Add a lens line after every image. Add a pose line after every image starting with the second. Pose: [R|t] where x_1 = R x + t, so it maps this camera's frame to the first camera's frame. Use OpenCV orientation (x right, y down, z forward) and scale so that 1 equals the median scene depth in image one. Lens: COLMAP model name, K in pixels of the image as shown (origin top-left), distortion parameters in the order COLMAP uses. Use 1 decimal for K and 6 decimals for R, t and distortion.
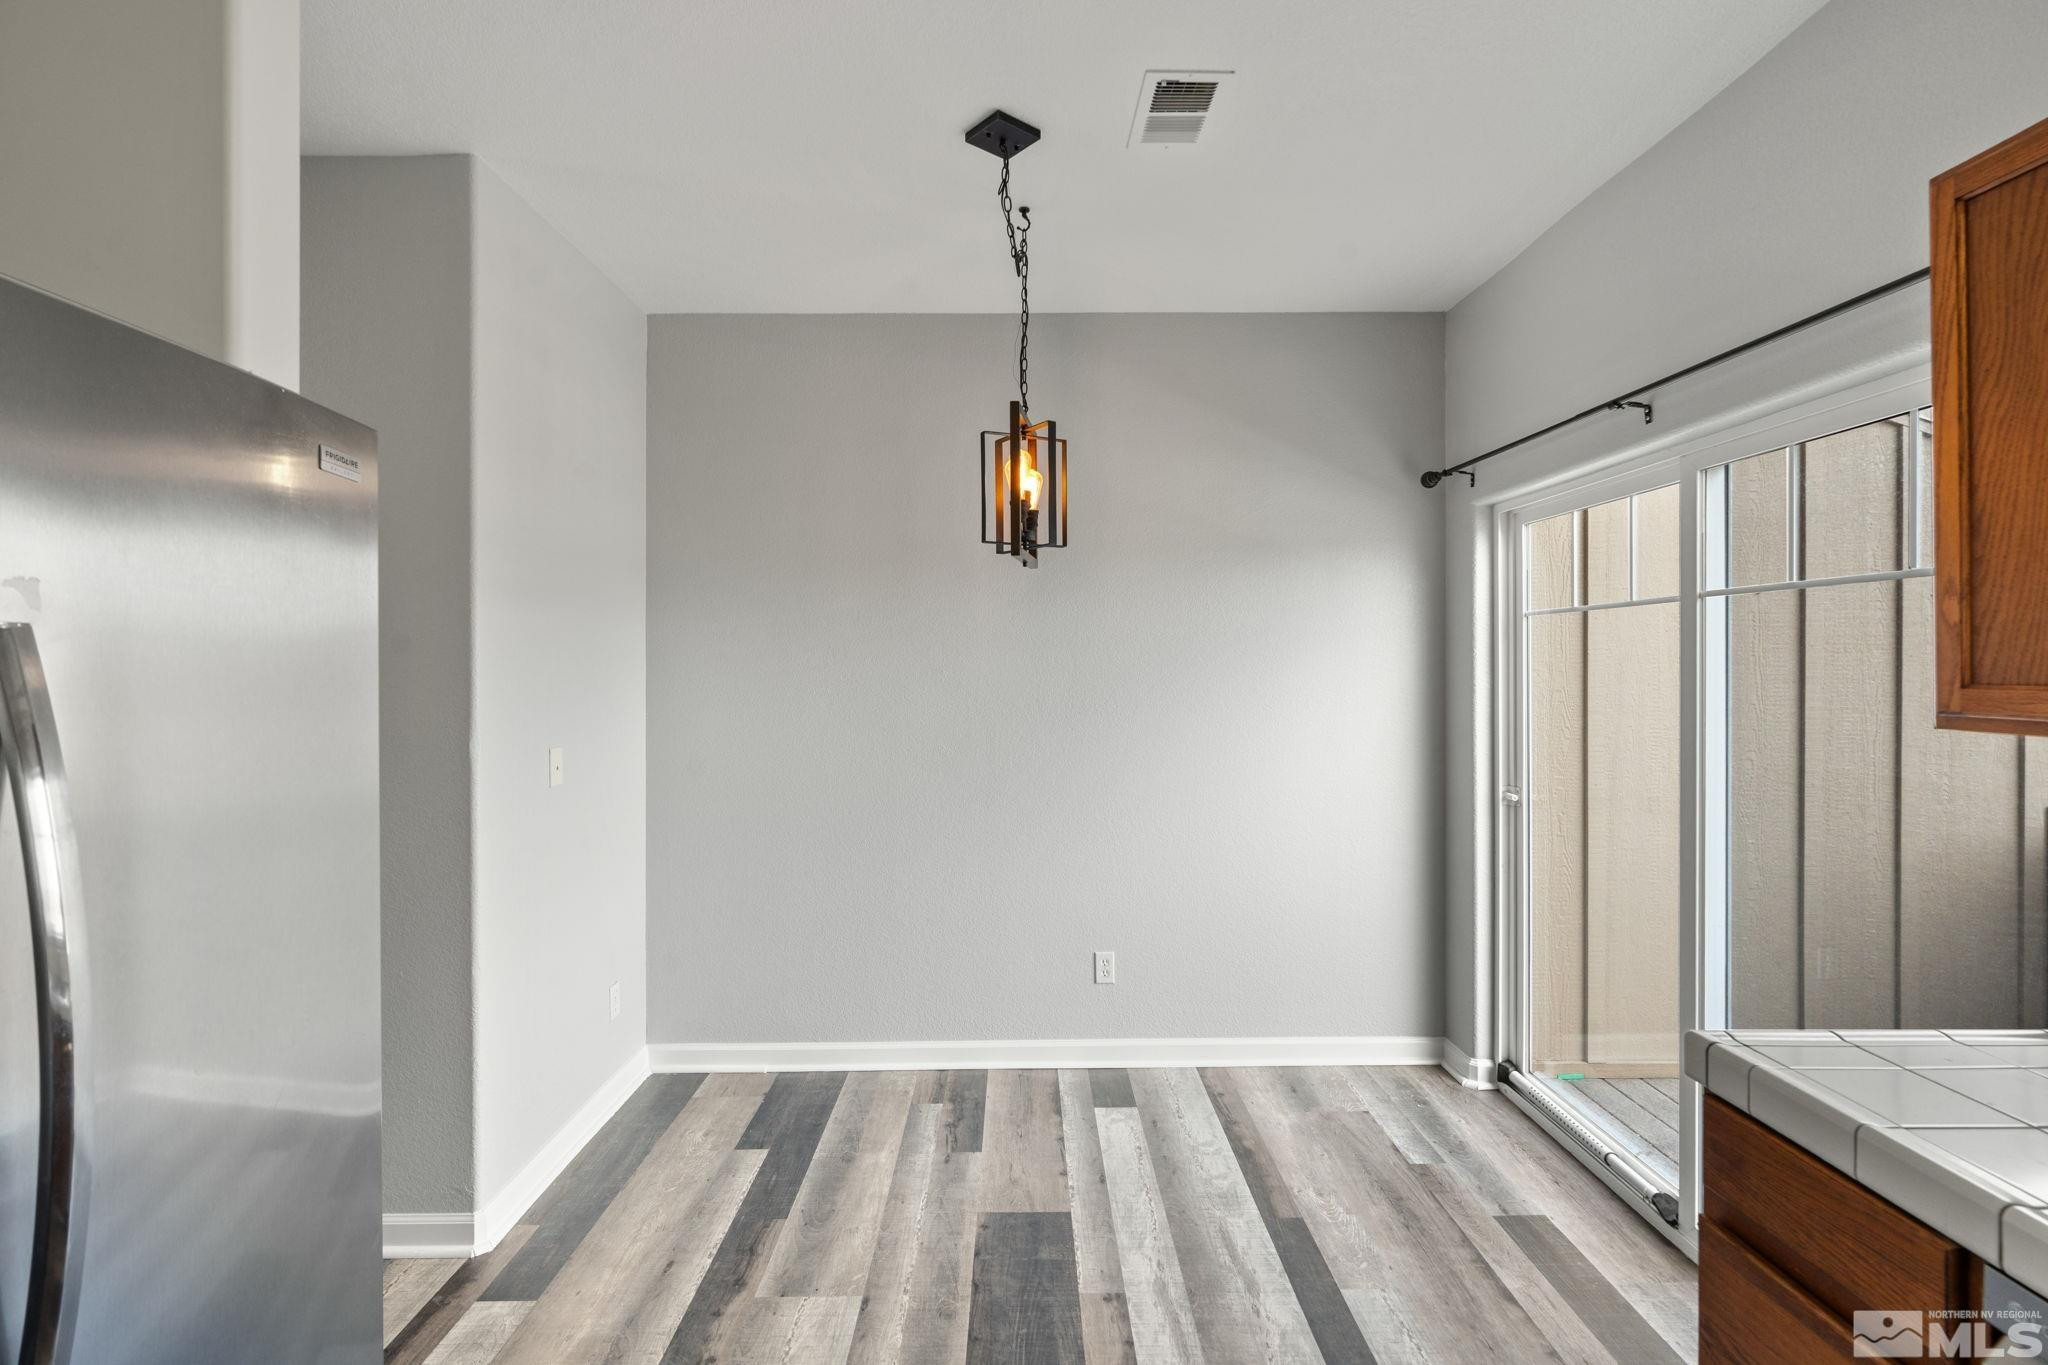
lens RADIAL K [[920.7, 0, 1028.6], [0, 920.7, 664.4], [0, 0, 1]] dist [-0.004399, 0.001102]
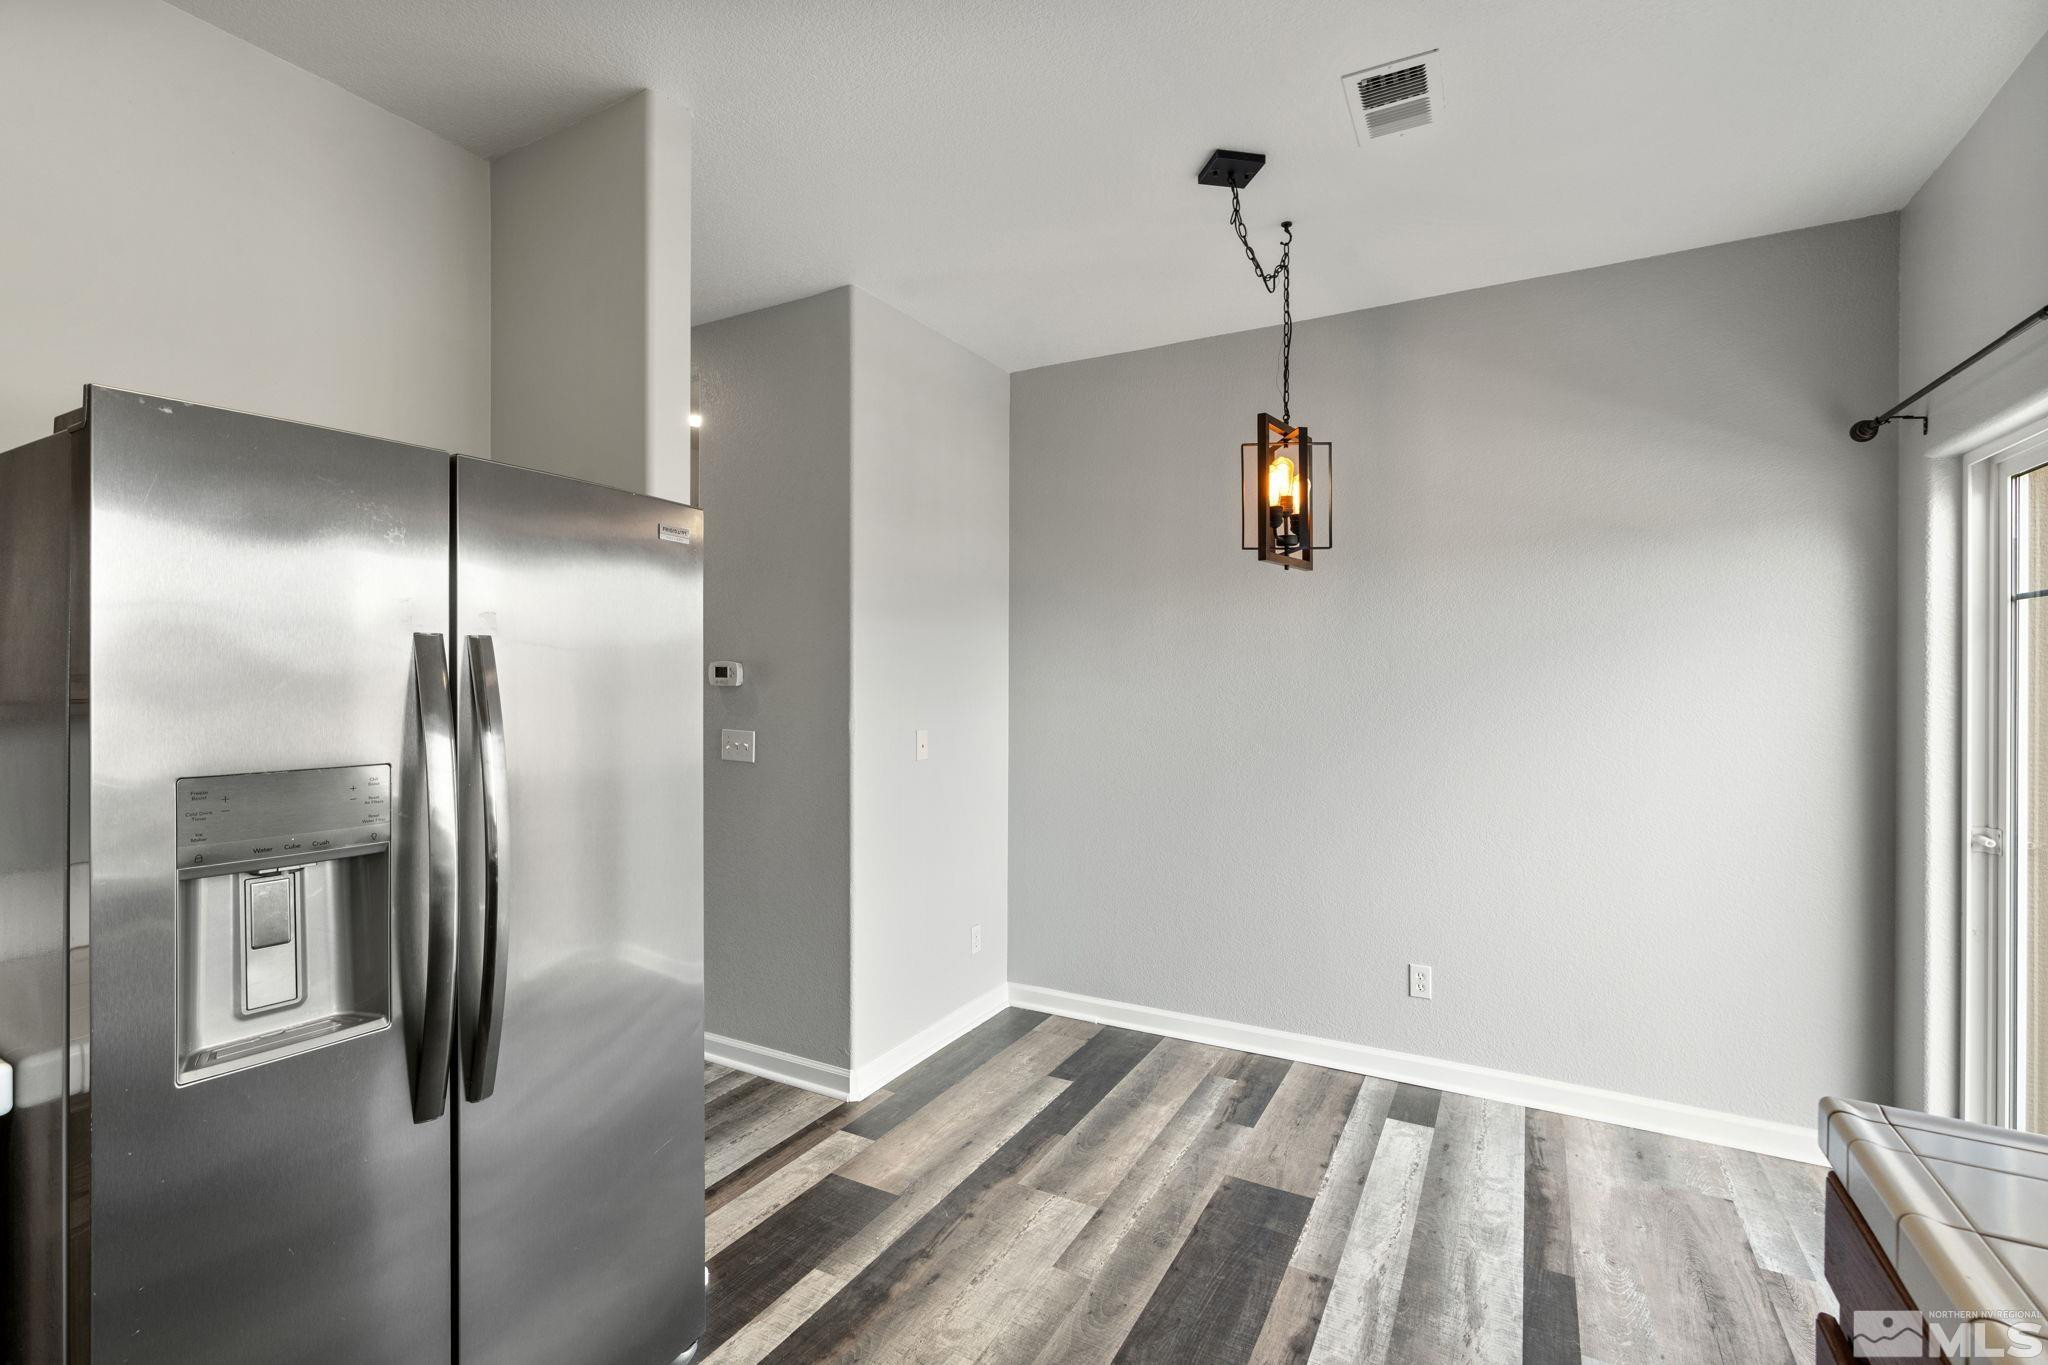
lens RADIAL K [[918.0, 0, 1028.7], [0, 918.0, 672.6], [0, 0, 1]] dist [-0.000314, 0.001367]
pose [[0.872356, 0.003272, -0.488860, 0.233503], [-0.001426, 0.999990, 0.004148, 0.005396], [0.488869, -0.002922, 0.872352, -0.039250]]
